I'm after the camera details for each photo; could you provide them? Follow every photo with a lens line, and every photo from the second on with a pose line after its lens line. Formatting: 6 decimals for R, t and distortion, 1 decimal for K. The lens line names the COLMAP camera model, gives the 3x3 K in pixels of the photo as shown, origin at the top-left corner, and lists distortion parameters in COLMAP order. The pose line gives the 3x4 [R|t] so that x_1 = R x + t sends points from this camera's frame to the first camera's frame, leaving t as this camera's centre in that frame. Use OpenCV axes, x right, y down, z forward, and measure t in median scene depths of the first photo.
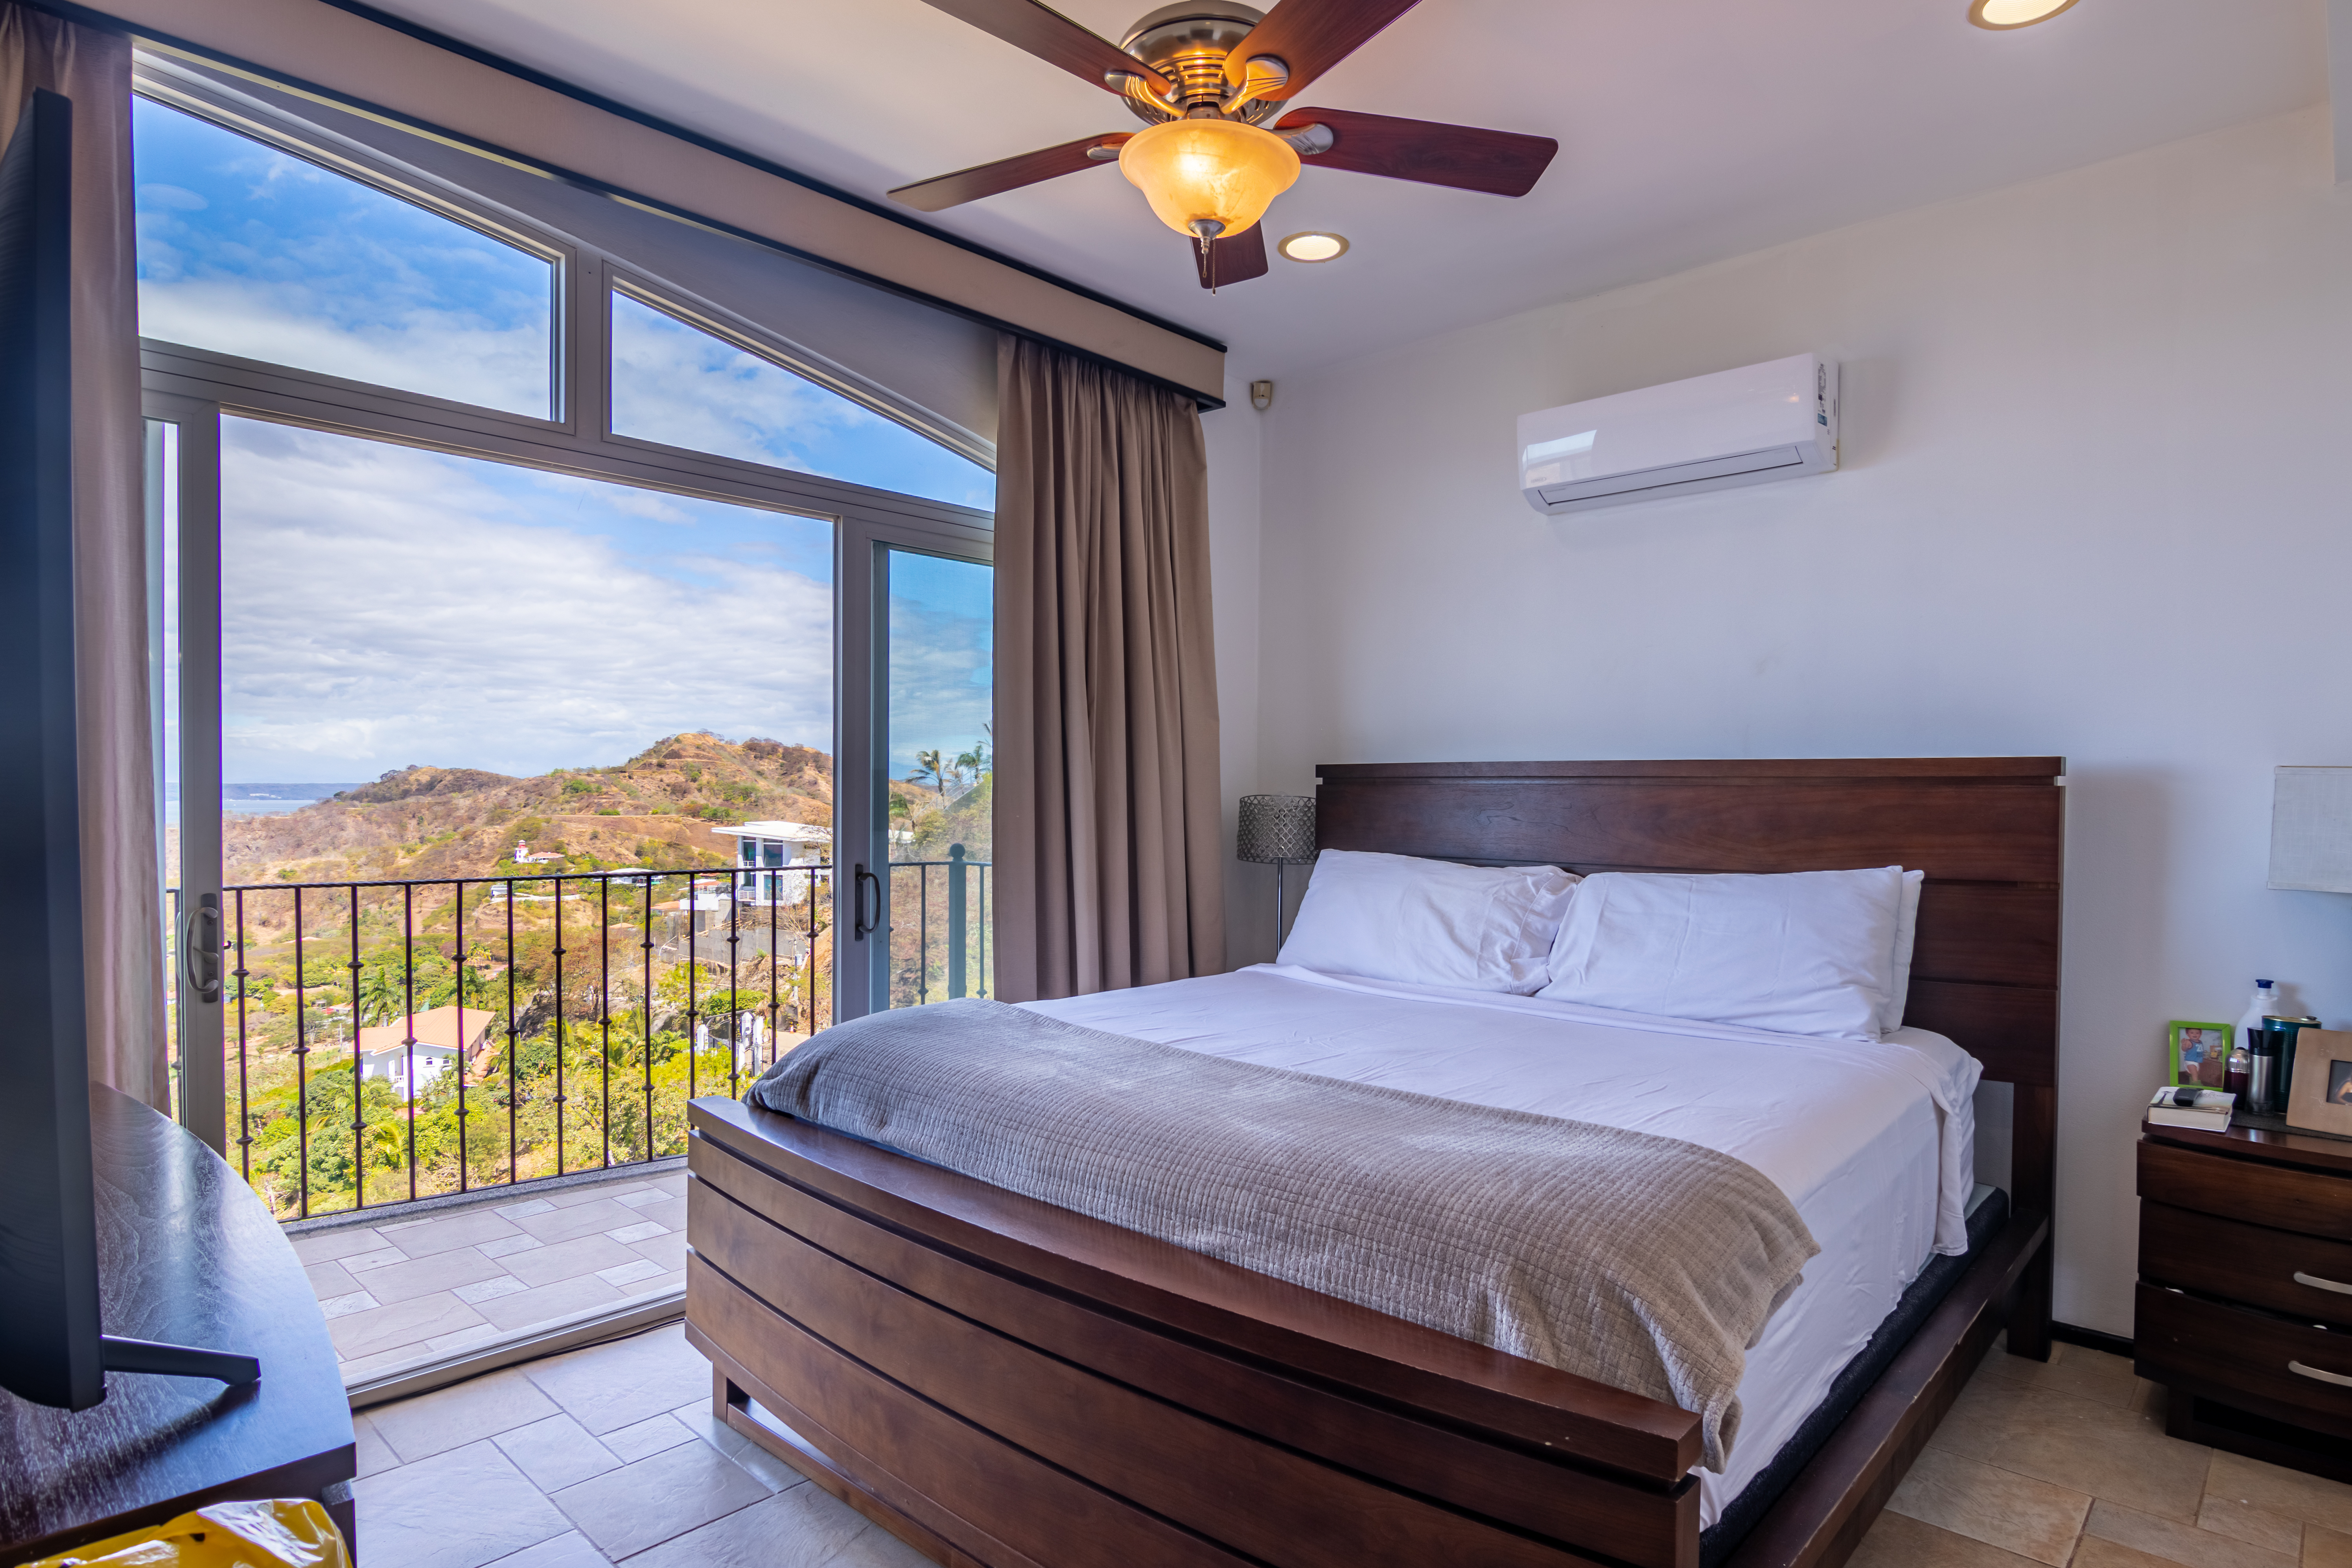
lens RADIAL K [[1260.4, 0, 1175.6], [0, 1260.4, 829.3], [0, 0, 1]] dist [-0.018972, 0.000429]
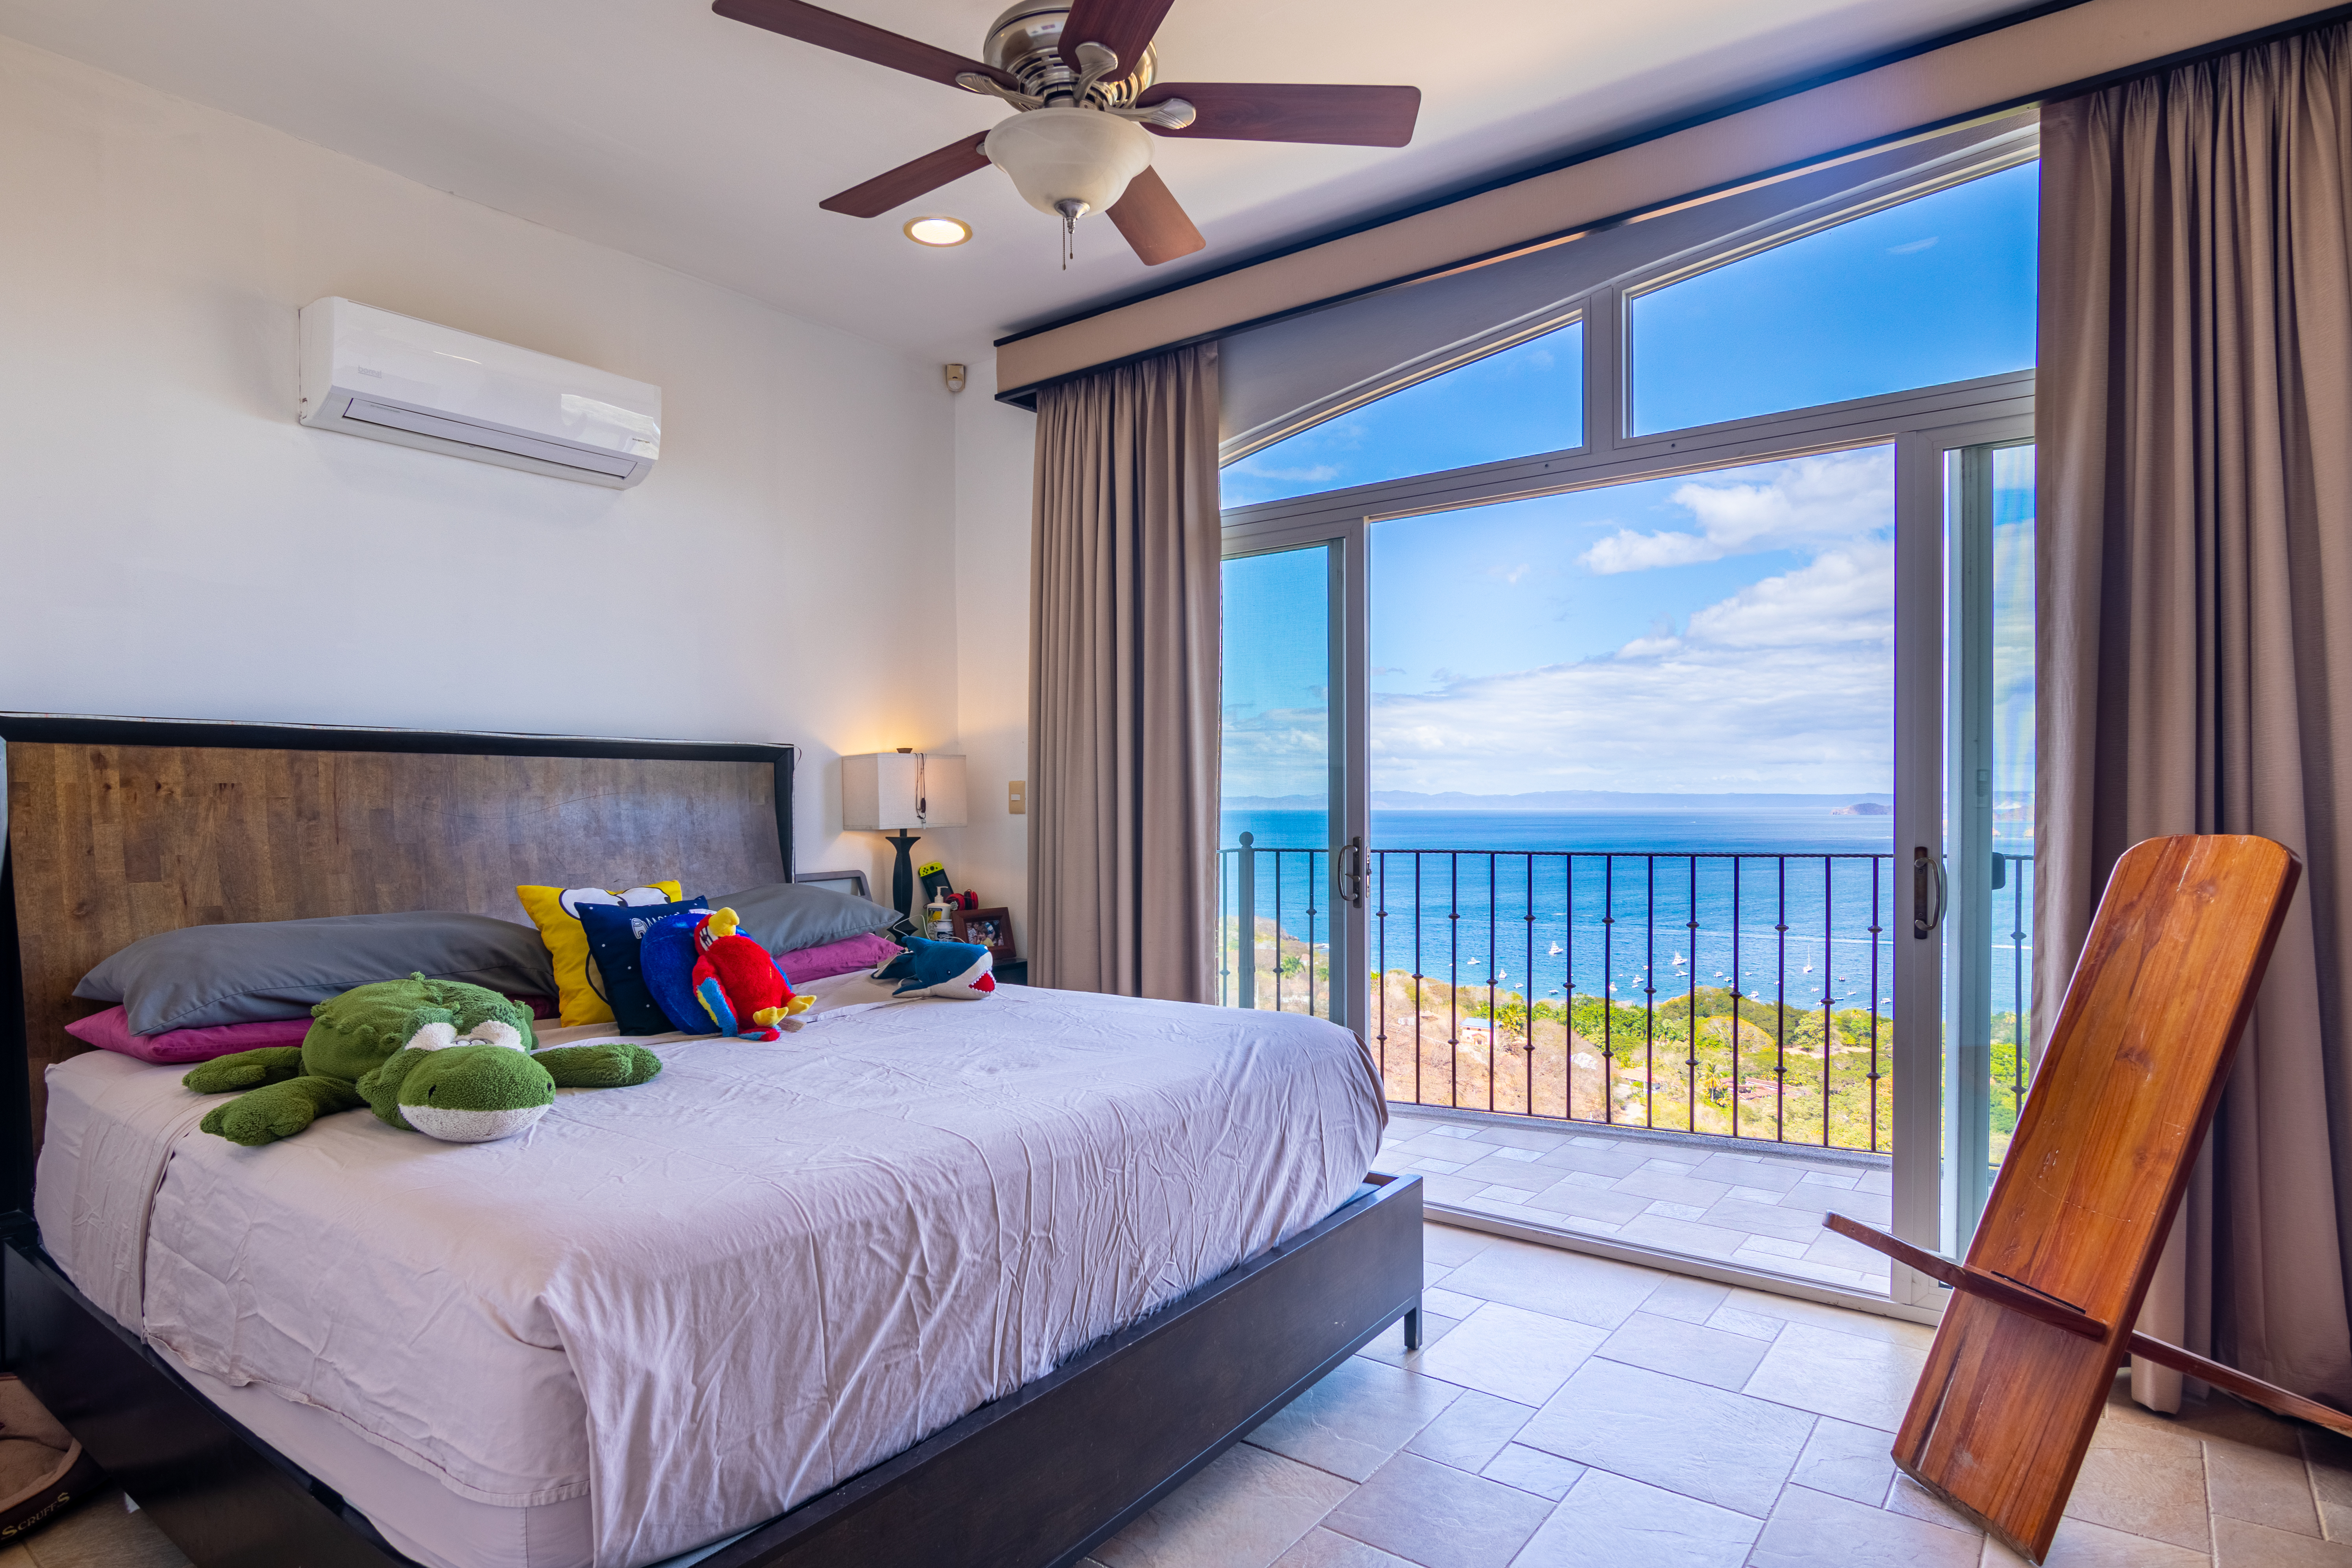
lens RADIAL K [[1260.3, 0, 1175.6], [0, 1260.3, 829.3], [0, 0, 1]] dist [-0.018972, 0.000429]
pose [[0.123124, 0.019425, -0.992201, 0.566924], [0.008719, 0.999749, 0.020655, -0.009439], [0.992353, -0.011194, 0.122924, 0.478935]]
